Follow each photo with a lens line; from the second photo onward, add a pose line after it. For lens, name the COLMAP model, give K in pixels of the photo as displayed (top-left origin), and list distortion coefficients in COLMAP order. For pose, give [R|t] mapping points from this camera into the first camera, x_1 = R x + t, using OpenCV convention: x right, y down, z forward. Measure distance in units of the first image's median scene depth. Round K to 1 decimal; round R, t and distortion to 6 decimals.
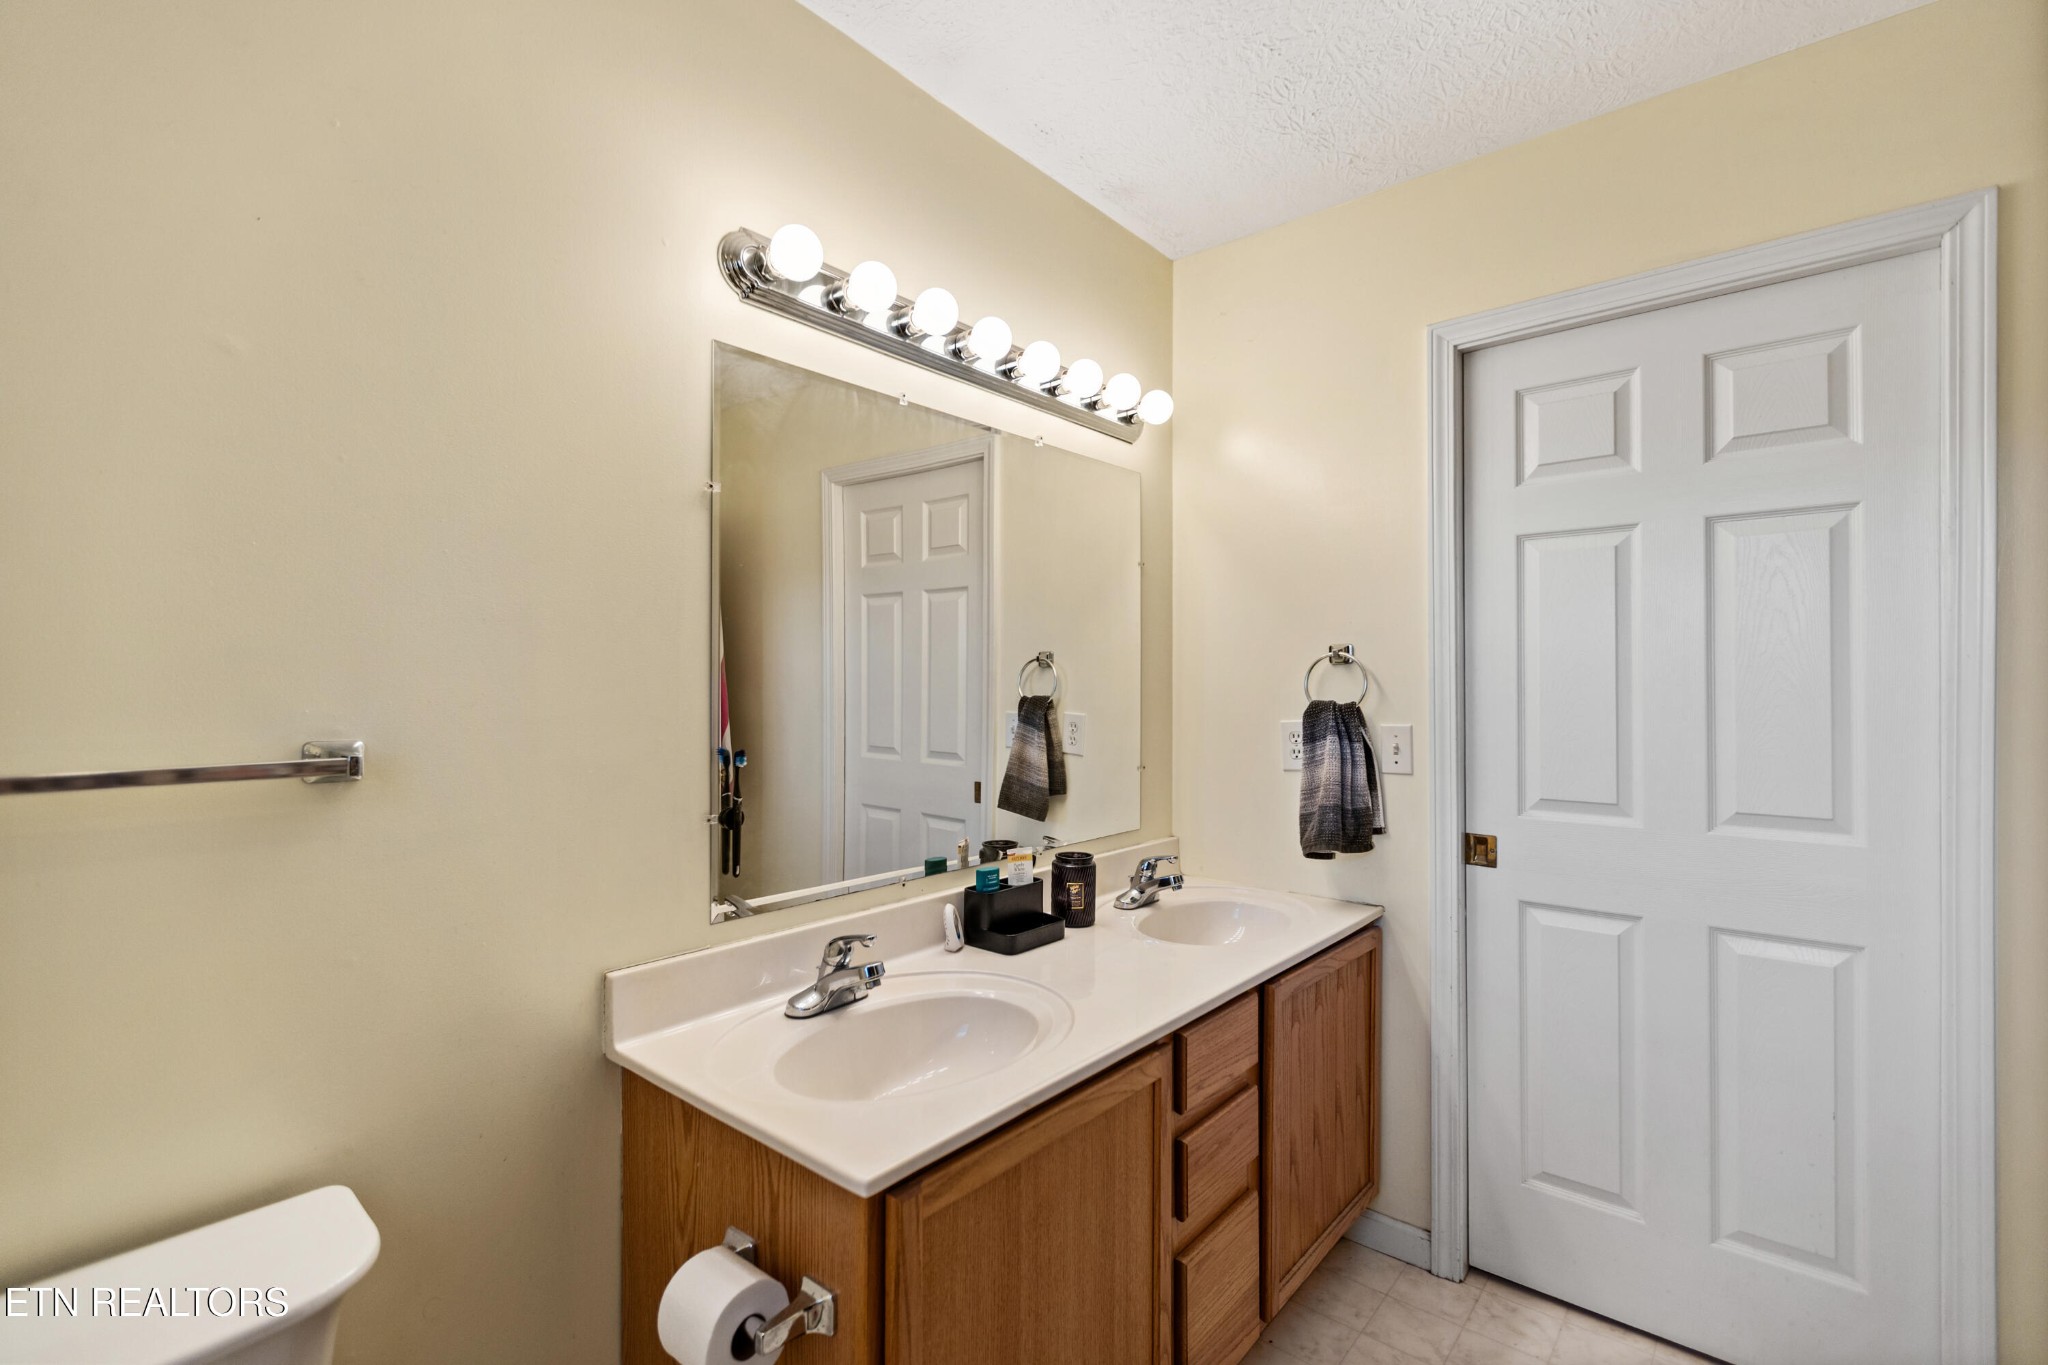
lens RADIAL K [[919.4, 0, 1014.5], [0, 919.4, 674.2], [0, 0, 1]] dist [0.003222, -0.001182]
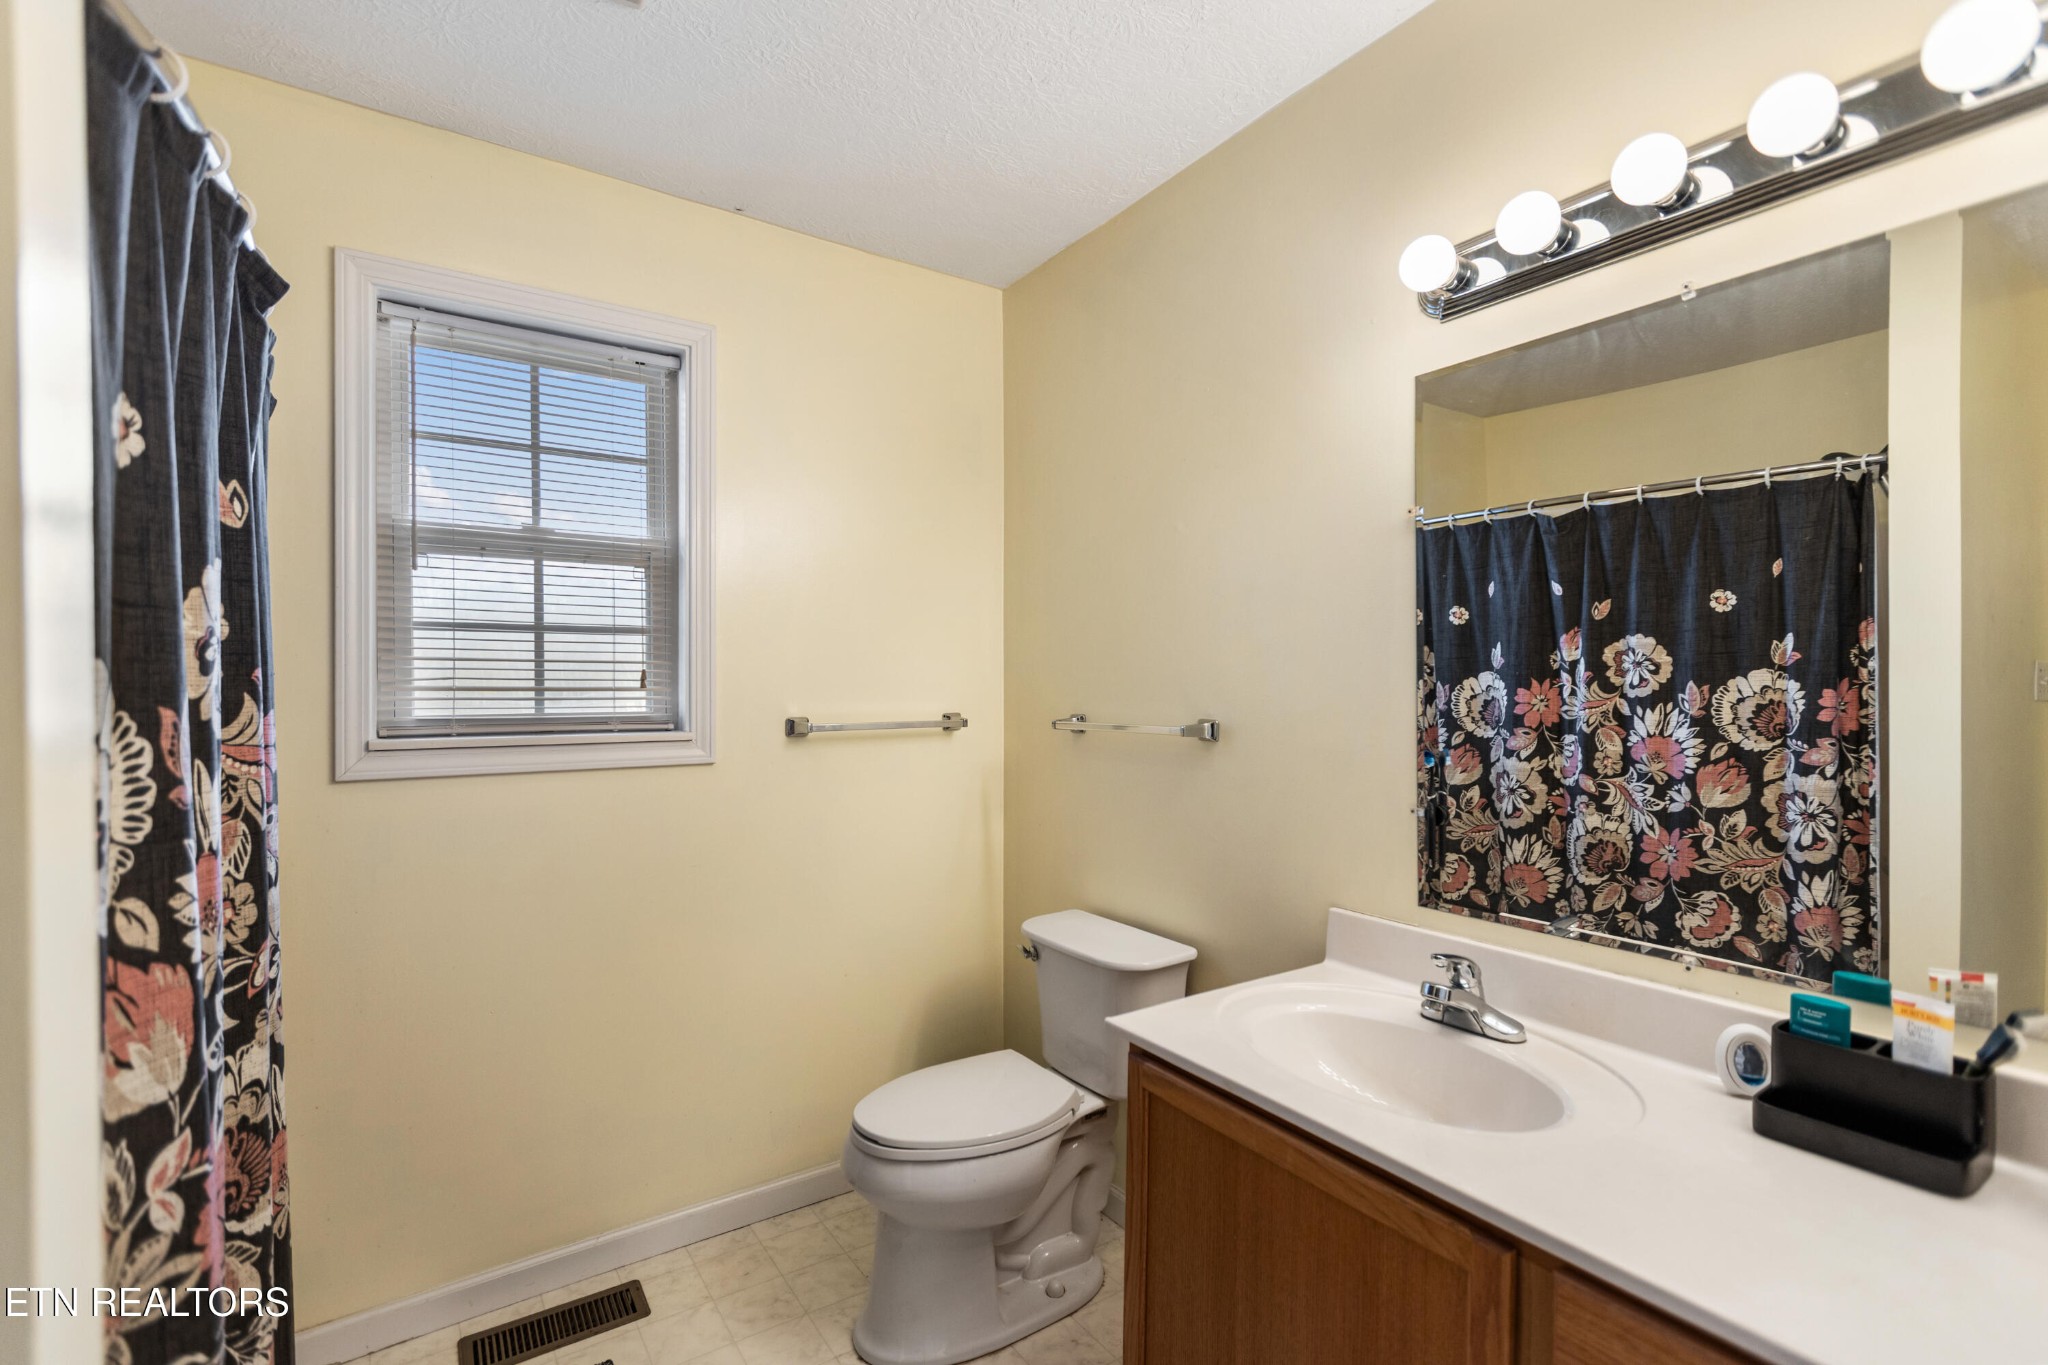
lens RADIAL K [[919.4, 0, 1018.3], [0, 919.4, 694.9], [0, 0, 1]] dist [0.003222, -0.001182]
pose [[-0.285737, 0.005233, -0.958294, 0.854542], [0.010899, 0.999938, 0.002210, 0.008767], [0.958246, -0.009813, -0.285776, 0.837249]]
